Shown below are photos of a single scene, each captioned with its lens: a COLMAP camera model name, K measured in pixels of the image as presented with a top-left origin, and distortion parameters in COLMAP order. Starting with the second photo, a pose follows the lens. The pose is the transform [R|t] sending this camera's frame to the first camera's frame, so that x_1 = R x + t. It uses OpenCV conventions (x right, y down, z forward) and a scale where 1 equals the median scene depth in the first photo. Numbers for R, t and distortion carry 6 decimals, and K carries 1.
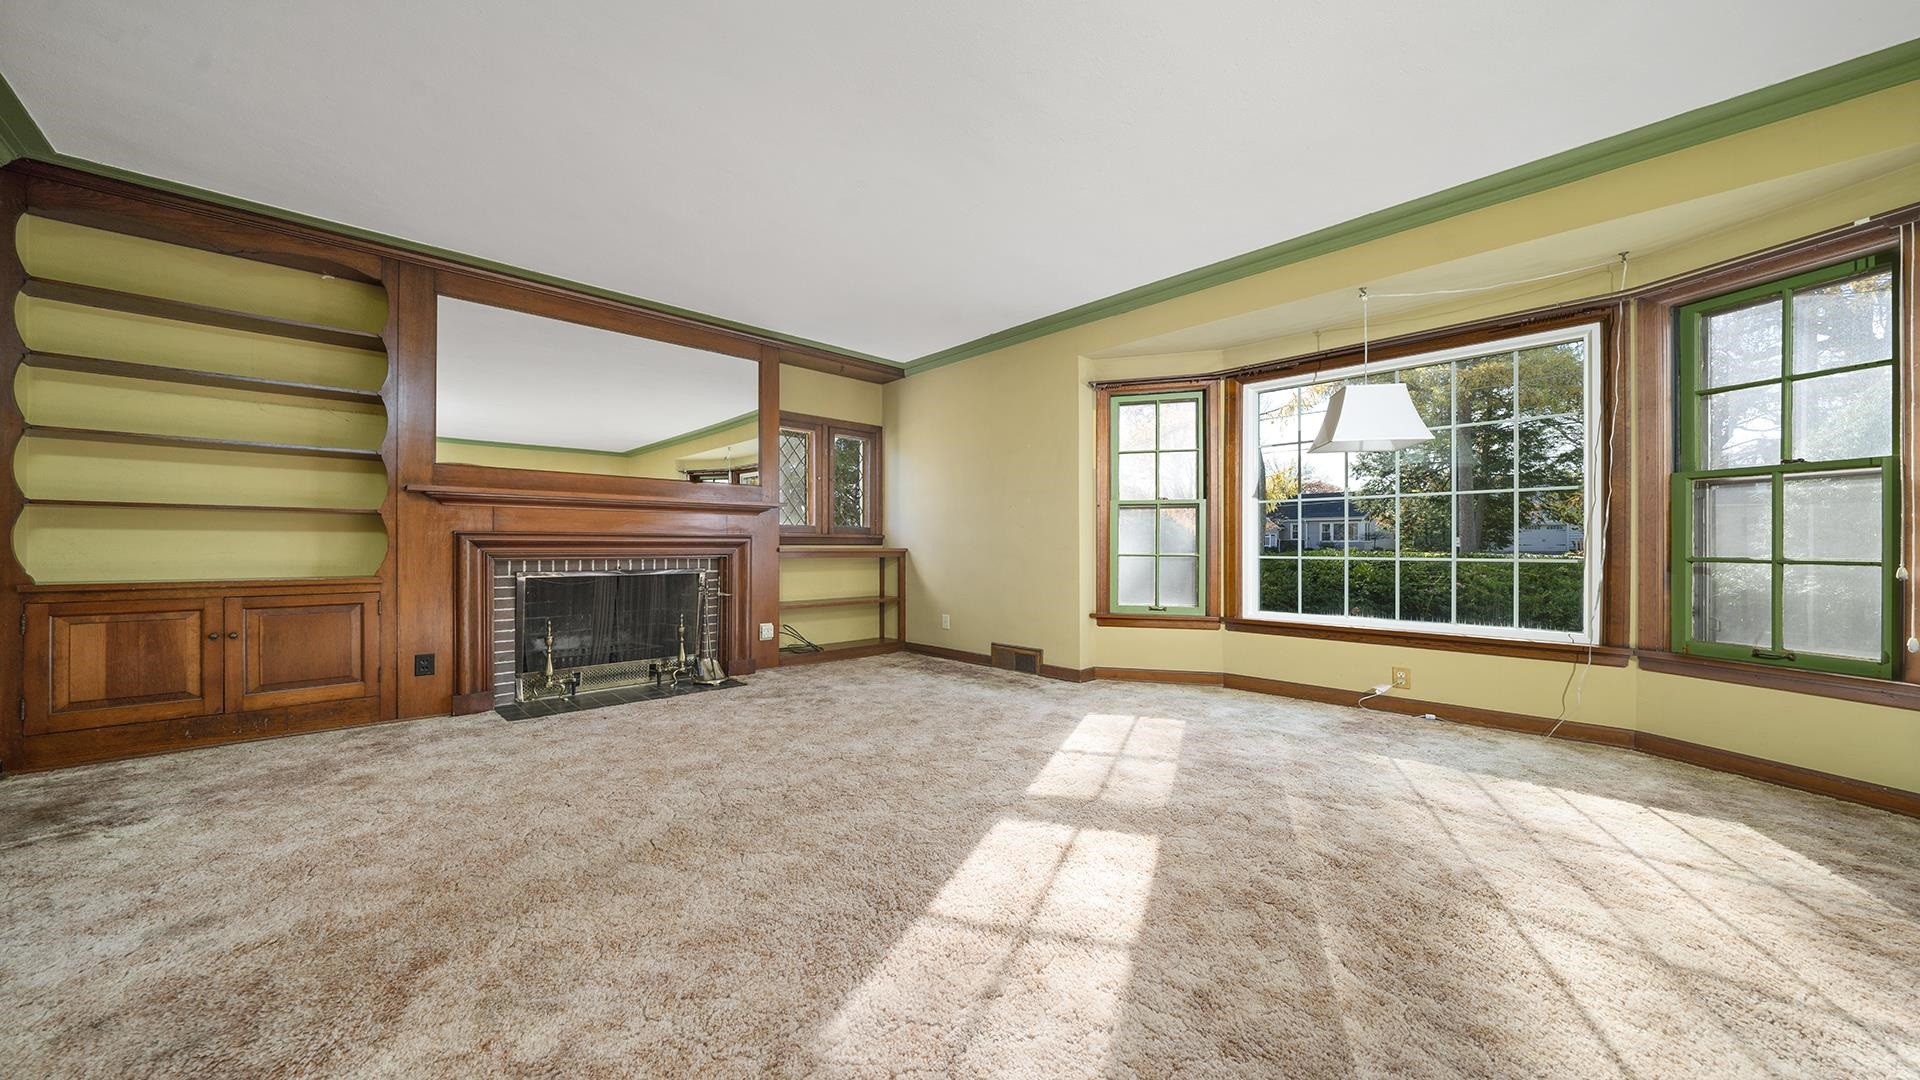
lens RADIAL K [[634.8, 0, 960.0], [0, 634.8, 540.0], [0, 0, 1]] dist [-0.032570, -0.000003]
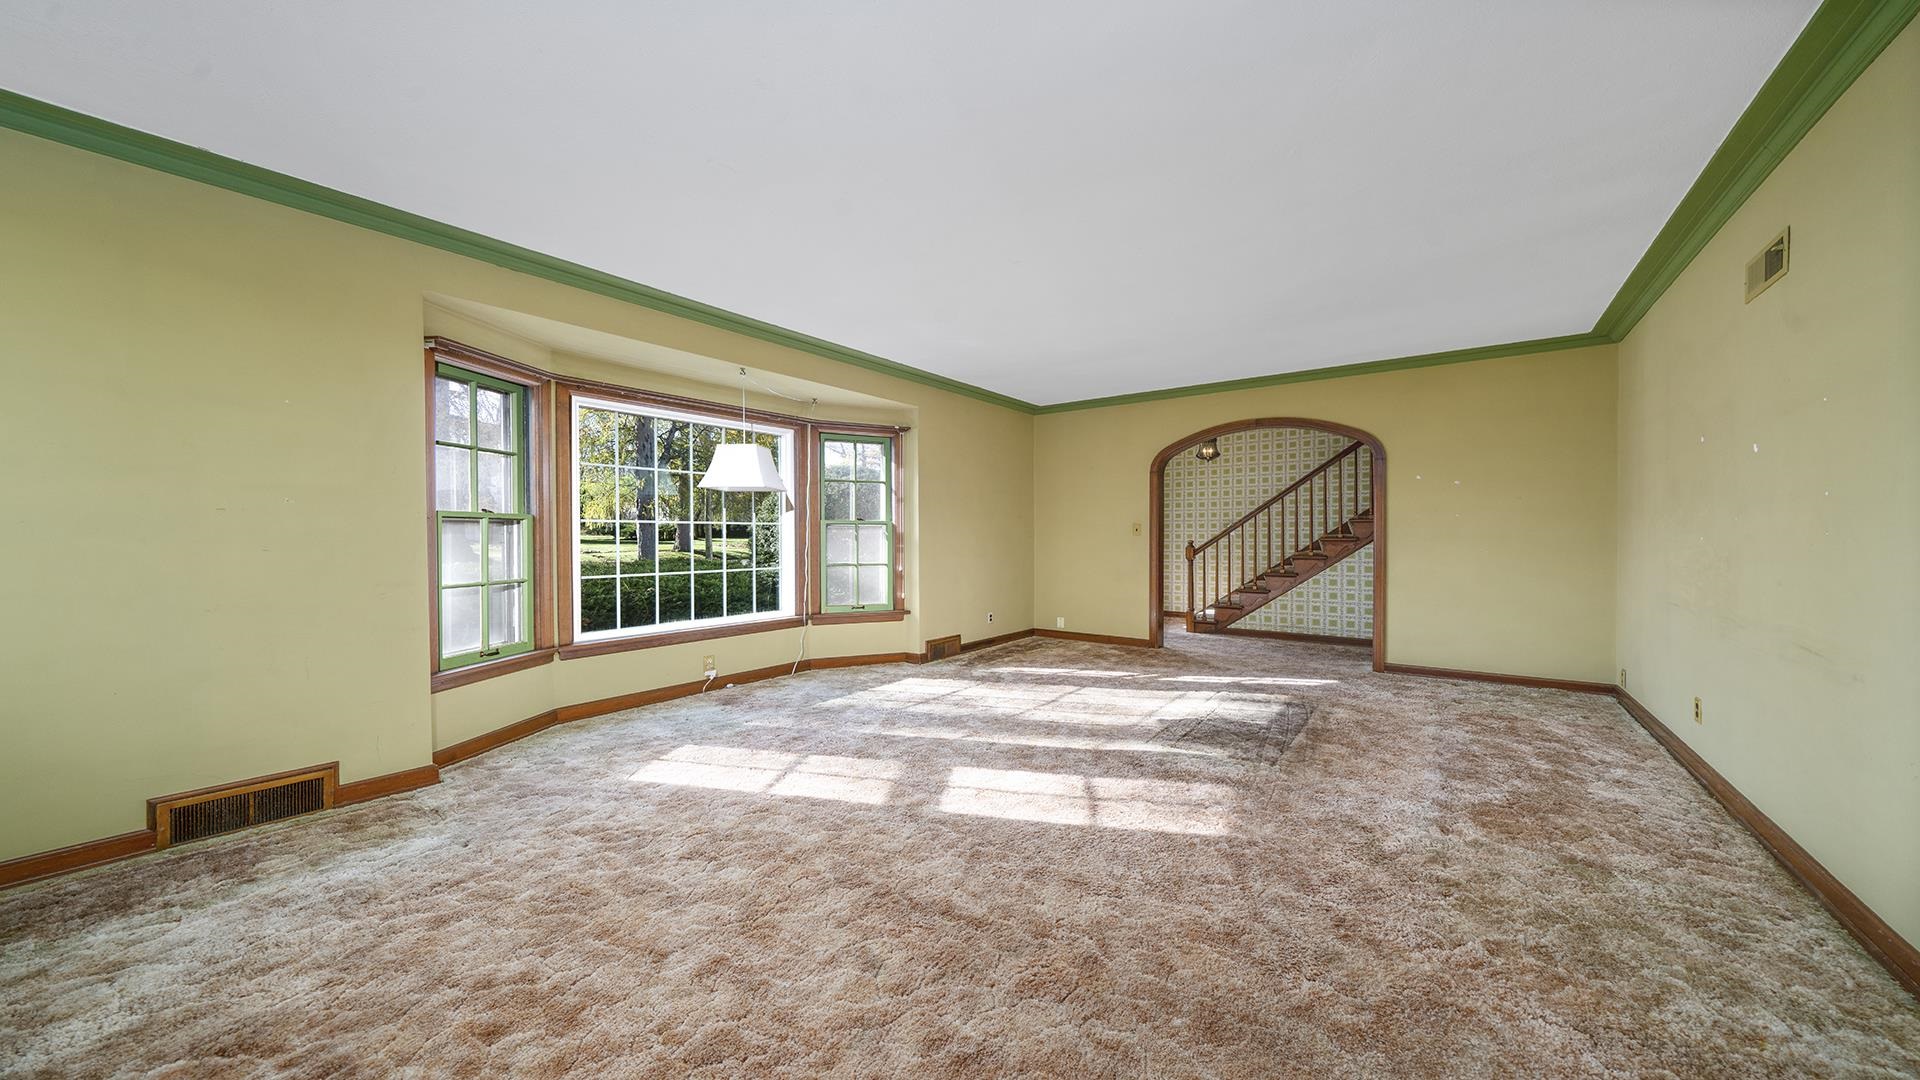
lens RADIAL K [[634.8, 0, 960.0], [0, 634.8, 540.0], [0, 0, 1]] dist [-0.032570, -0.000003]
pose [[-0.133855, -0.008800, 0.990962, -0.737435], [-0.000228, 0.999961, 0.008849, -0.053760], [-0.991001, 0.000959, -0.133852, 0.738859]]
